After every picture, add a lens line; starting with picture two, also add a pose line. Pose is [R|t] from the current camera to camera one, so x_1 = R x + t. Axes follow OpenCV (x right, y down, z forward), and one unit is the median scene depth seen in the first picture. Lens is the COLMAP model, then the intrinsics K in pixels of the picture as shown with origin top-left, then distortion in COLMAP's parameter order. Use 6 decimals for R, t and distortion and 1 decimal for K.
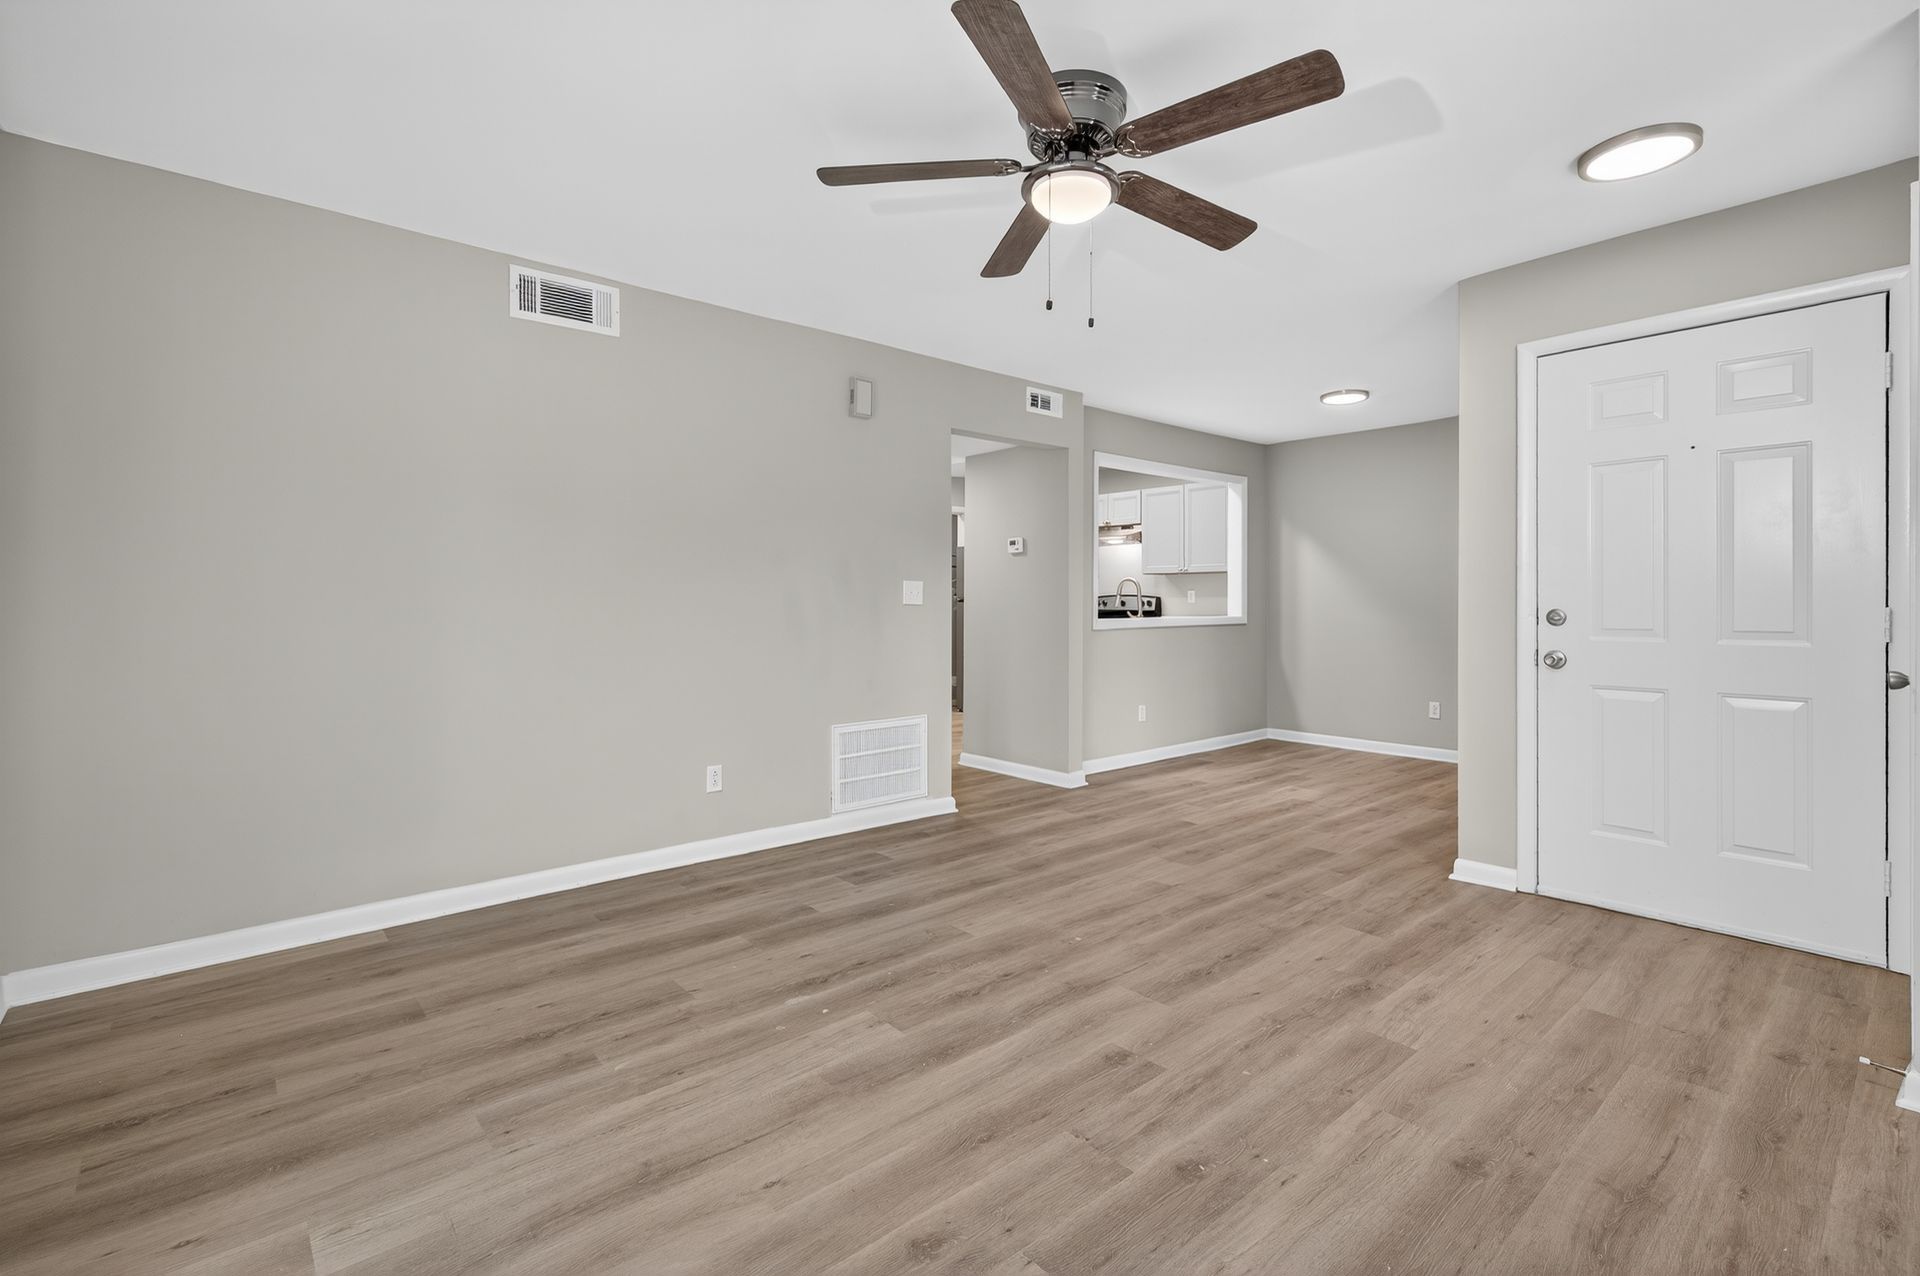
lens RADIAL K [[877.4, 0, 972.1], [0, 877.4, 609.1], [0, 0, 1]] dist [0.005119, 0.000831]
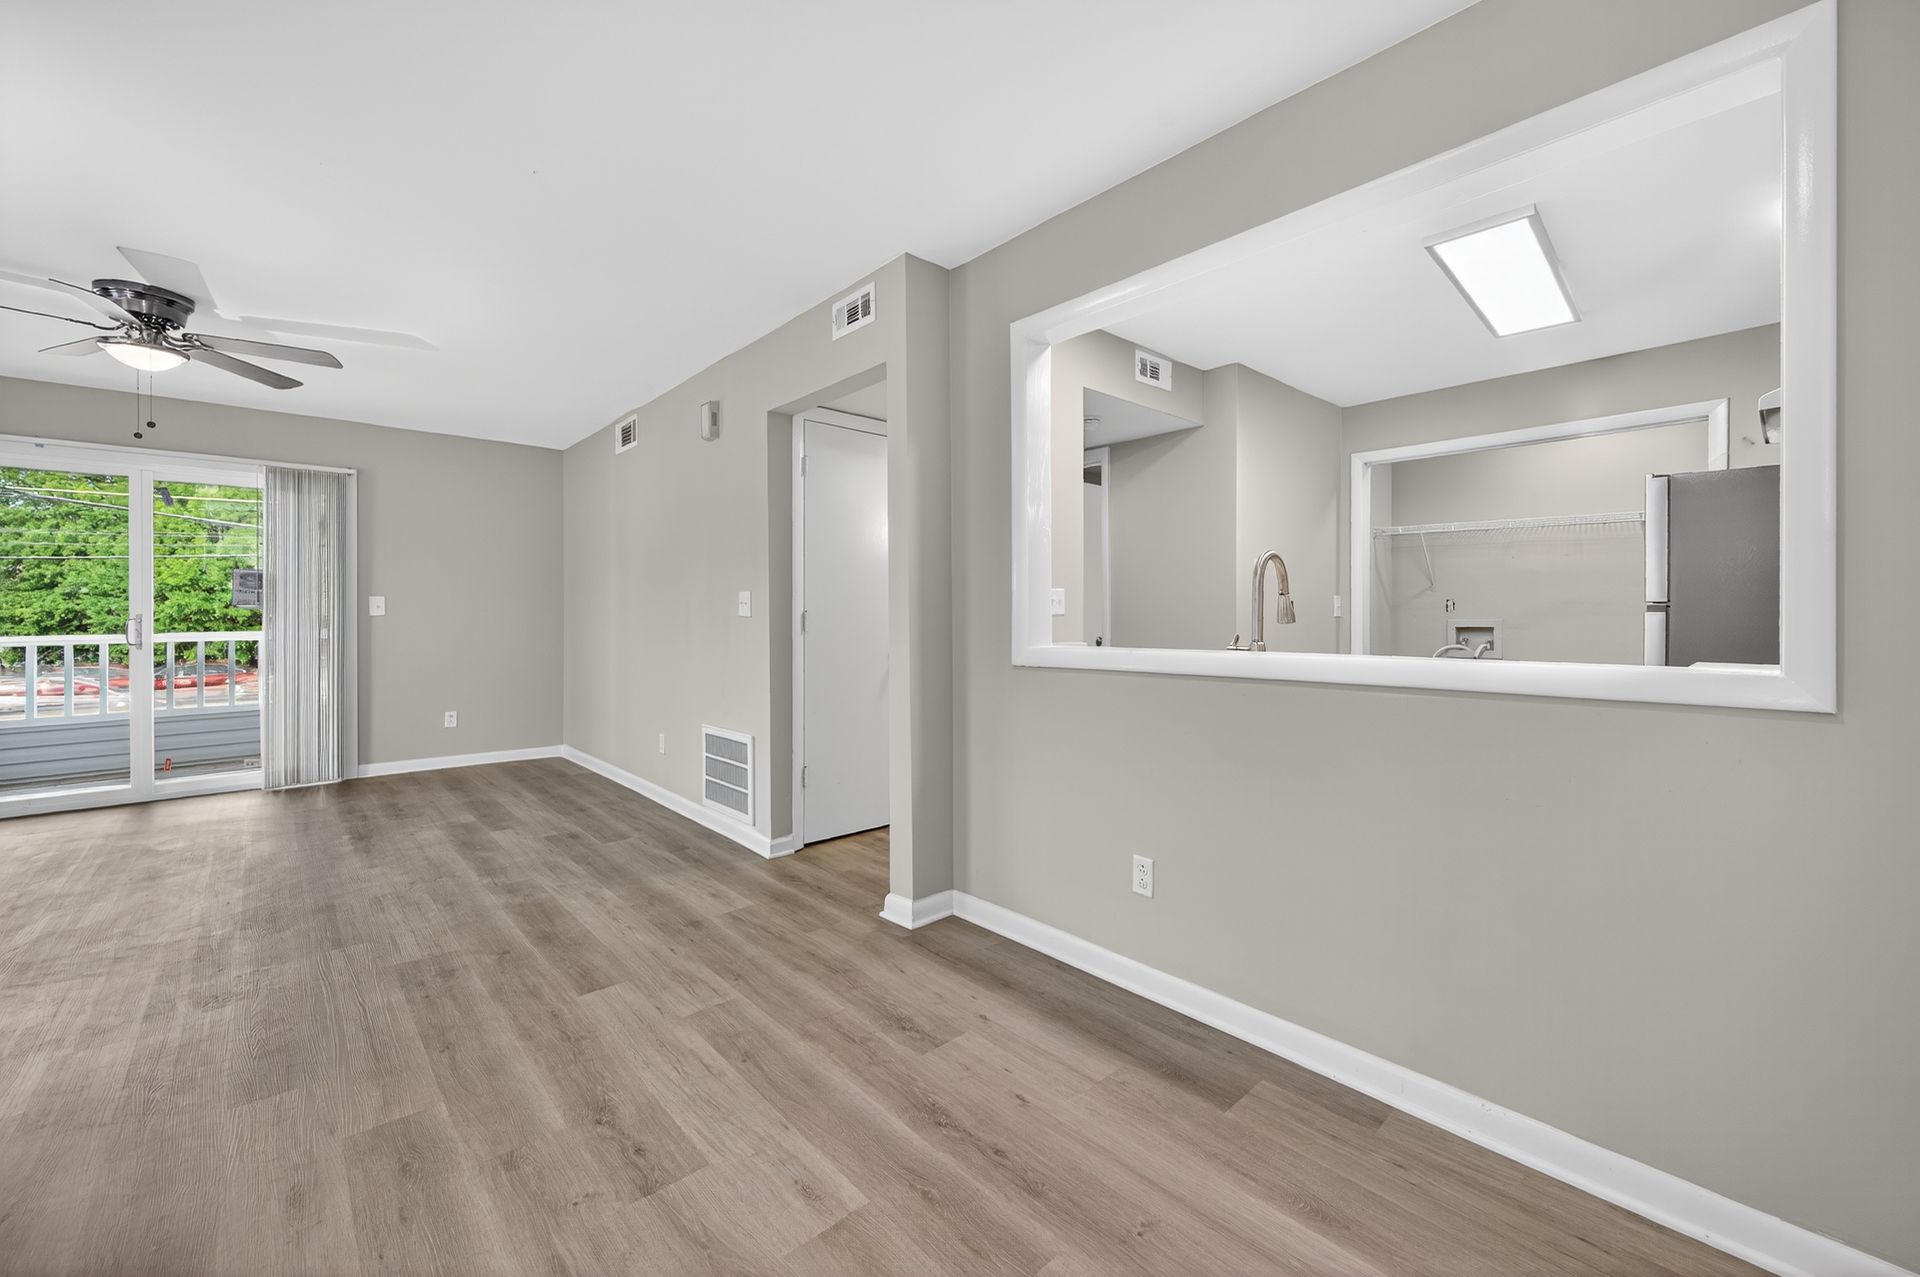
lens RADIAL K [[754.6, 0, 965.8], [0, 754.6, 610.6], [0, 0, 1]] dist [0.002663, -0.000235]
pose [[0.022000, -0.006186, -0.999739, 1.164632], [-0.007784, 0.999949, -0.006359, -0.013188], [0.999728, 0.007922, 0.021951, 1.889096]]
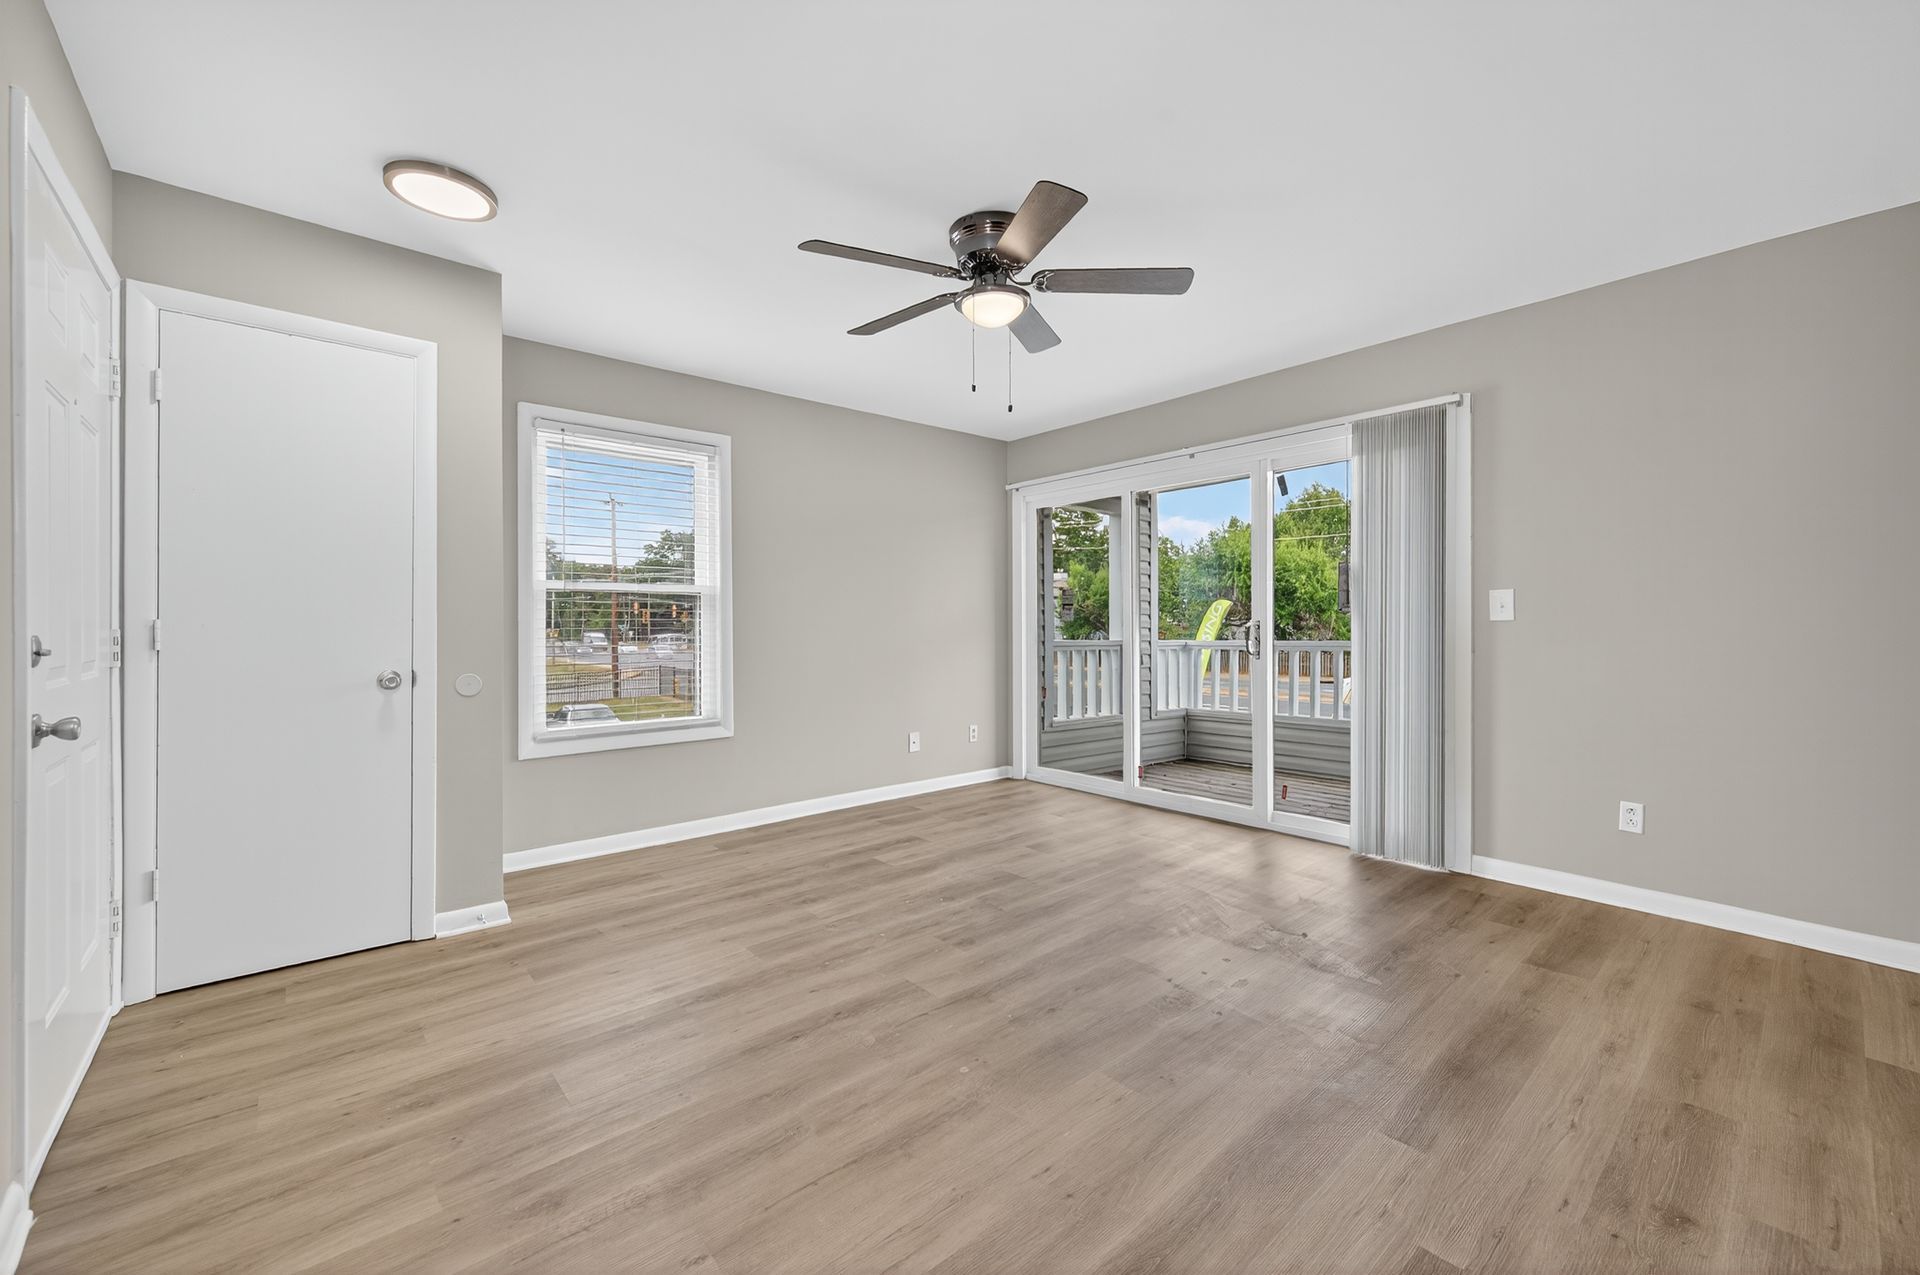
lens RADIAL K [[763.3, 0, 973.9], [0, 763.3, 625.6], [0, 0, 1]] dist [0.001678, -0.000072]
pose [[-0.999982, 0.005753, -0.001515, 0.110788], [0.005740, 0.999948, 0.008488, -0.008527], [0.001564, 0.008479, -0.999963, 1.648285]]
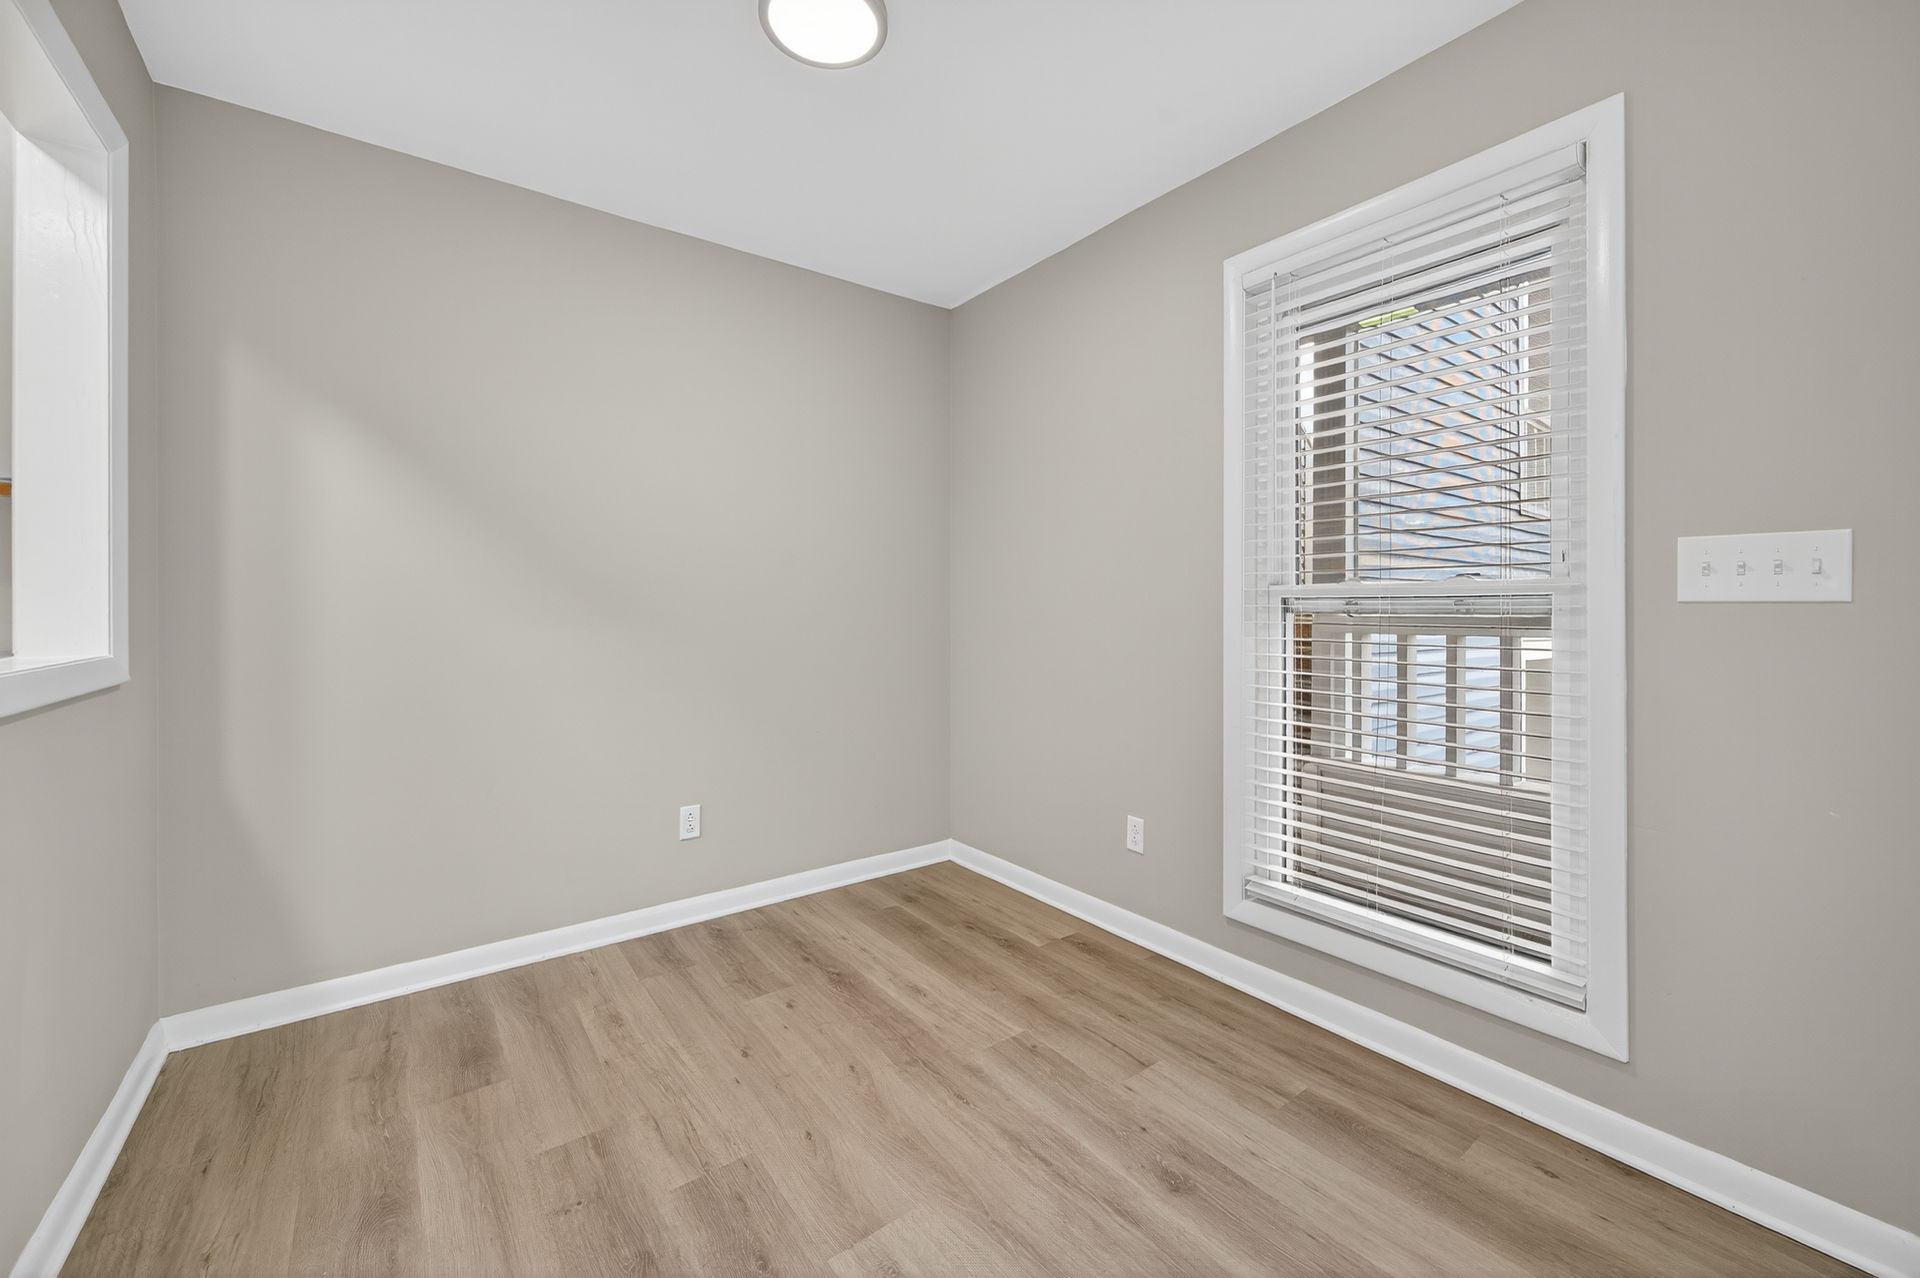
lens RADIAL K [[754.6, 0, 965.8], [0, 754.6, 611.1], [0, 0, 1]] dist [0.002663, -0.000235]
pose [[0.074863, -0.005078, 0.997181, 0.233638], [0.010149, 0.999939, 0.004330, -0.009864], [-0.997142, 0.009796, 0.074910, 1.722948]]
